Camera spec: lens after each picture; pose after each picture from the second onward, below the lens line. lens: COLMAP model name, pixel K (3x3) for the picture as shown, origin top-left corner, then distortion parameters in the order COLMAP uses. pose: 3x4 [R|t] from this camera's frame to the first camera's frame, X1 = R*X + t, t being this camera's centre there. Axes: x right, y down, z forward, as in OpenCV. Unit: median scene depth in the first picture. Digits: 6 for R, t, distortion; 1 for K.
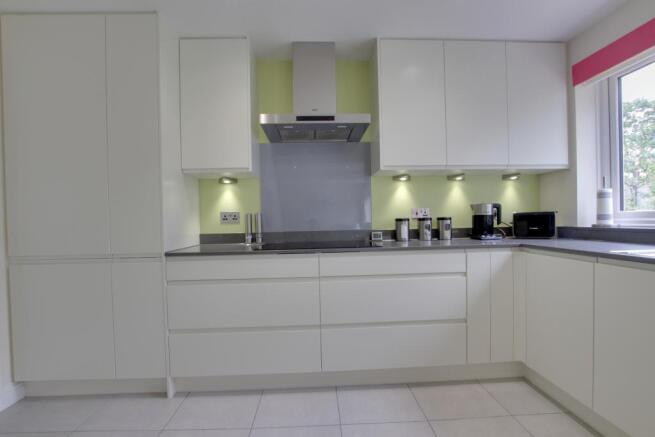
lens RADIAL K [[305.6, 0, 327.5], [0, 305.6, 218.5], [0, 0, 1]] dist [-0.002143, -0.000406]
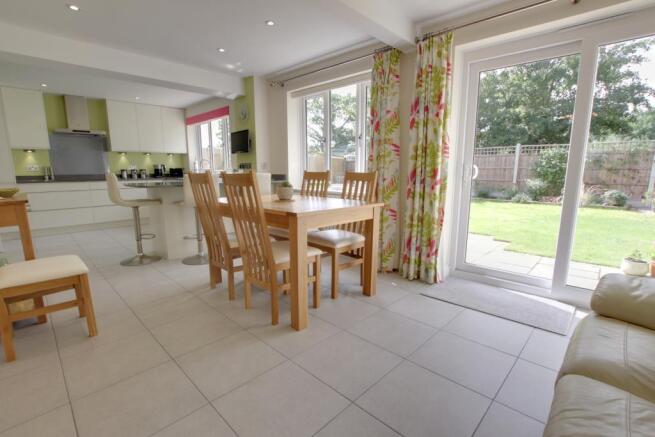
lens RADIAL K [[305.6, 0, 327.5], [0, 305.6, 218.5], [0, 0, 1]] dist [-0.002143, -0.000406]
pose [[0.716491, -0.096456, 0.690895, -0.358794], [-0.008511, 0.989112, 0.146916, 0.014475], [-0.697544, -0.111144, 0.707870, -2.165114]]
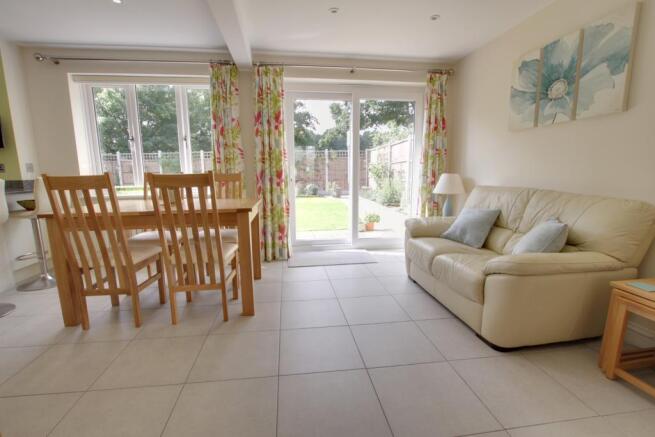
lens RADIAL K [[302.4, 0, 324.3], [0, 302.4, 223.2], [0, 0, 1]] dist [-0.023590, 0.000040]
pose [[-0.082879, -0.157853, 0.983978, -0.786023], [0.008467, 0.987228, 0.159088, 0.019253], [-0.996524, 0.021516, -0.080484, -1.659739]]
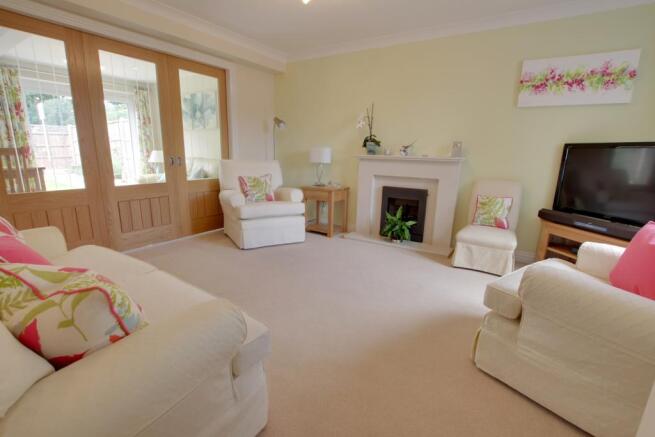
lens RADIAL K [[302.4, 0, 324.3], [0, 302.4, 223.2], [0, 0, 1]] dist [-0.023590, 0.000040]
pose [[-0.812417, -0.139554, 0.566131, -2.152666], [-0.010085, 0.974154, 0.225660, 0.033315], [-0.582990, 0.177621, -0.792826, -1.036720]]
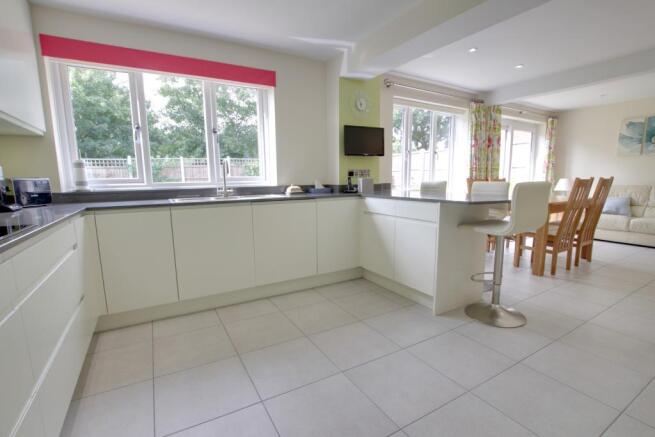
lens RADIAL K [[302.4, 0, 324.3], [0, 302.4, 223.2], [0, 0, 1]] dist [-0.023590, 0.000040]
pose [[-0.463834, -0.114921, 0.878437, -0.596194], [0.017968, 0.990127, 0.139020, 0.004554], [-0.885740, 0.080266, -0.457189, 0.696057]]
